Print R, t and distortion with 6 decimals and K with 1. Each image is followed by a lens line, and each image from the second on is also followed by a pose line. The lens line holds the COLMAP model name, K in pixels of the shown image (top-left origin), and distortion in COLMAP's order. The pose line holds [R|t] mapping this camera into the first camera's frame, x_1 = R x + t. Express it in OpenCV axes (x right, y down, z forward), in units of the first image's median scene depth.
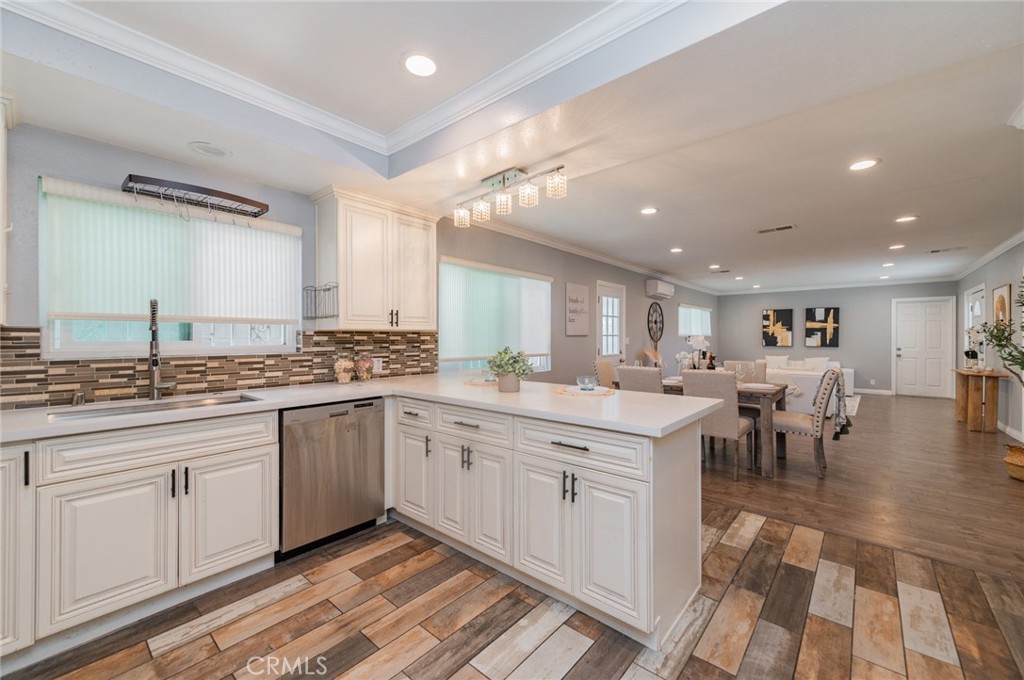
lens RADIAL K [[403.0, 0, 514.7], [0, 403.0, 336.7], [0, 0, 1]] dist [0.014317, -0.005054]
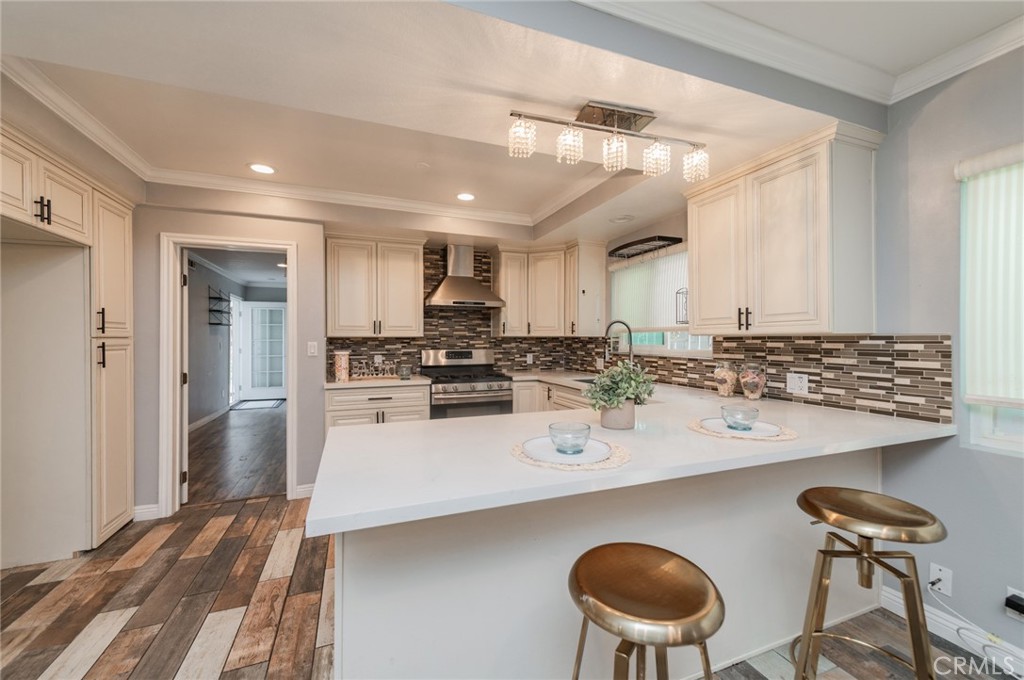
lens RADIAL K [[403.0, 0, 510.8], [0, 403.0, 335.5], [0, 0, 1]] dist [0.014317, -0.005054]
pose [[-0.467687, -0.006253, -0.883872, 0.451474], [0.002169, 0.999964, -0.008222, -0.007660], [0.883891, -0.005762, -0.467657, 0.791830]]
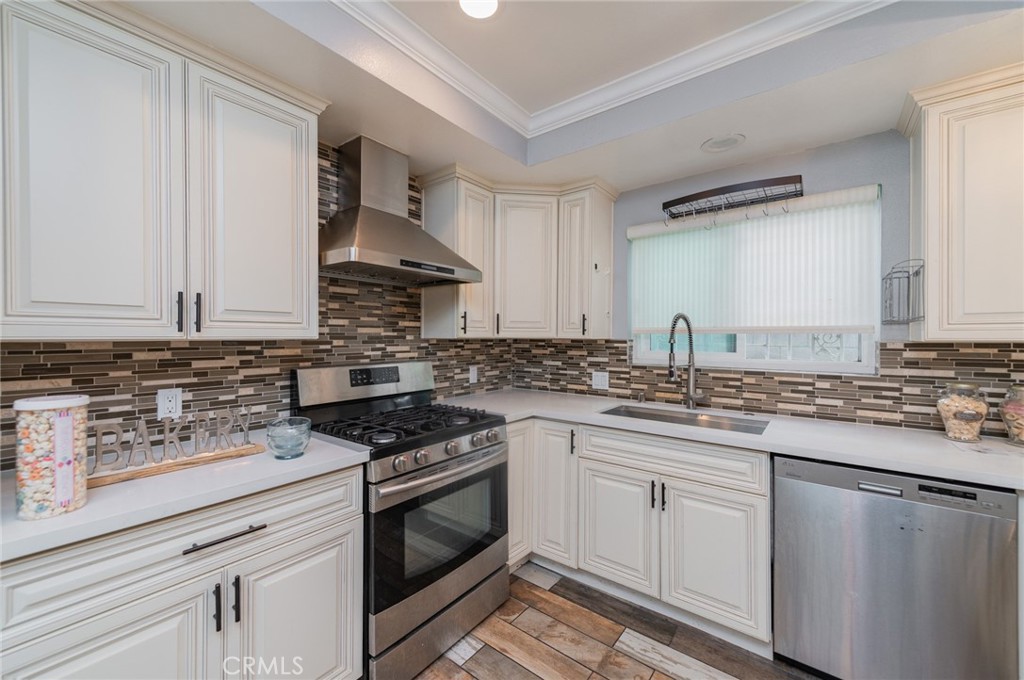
lens RADIAL K [[403.0, 0, 508.5], [0, 403.0, 338.0], [0, 0, 1]] dist [0.014317, -0.005054]
pose [[0.043816, 0.002340, -0.999037, 0.078378], [-0.003449, 0.999992, 0.002191, -0.016190], [0.999034, 0.003350, 0.043824, 0.288996]]
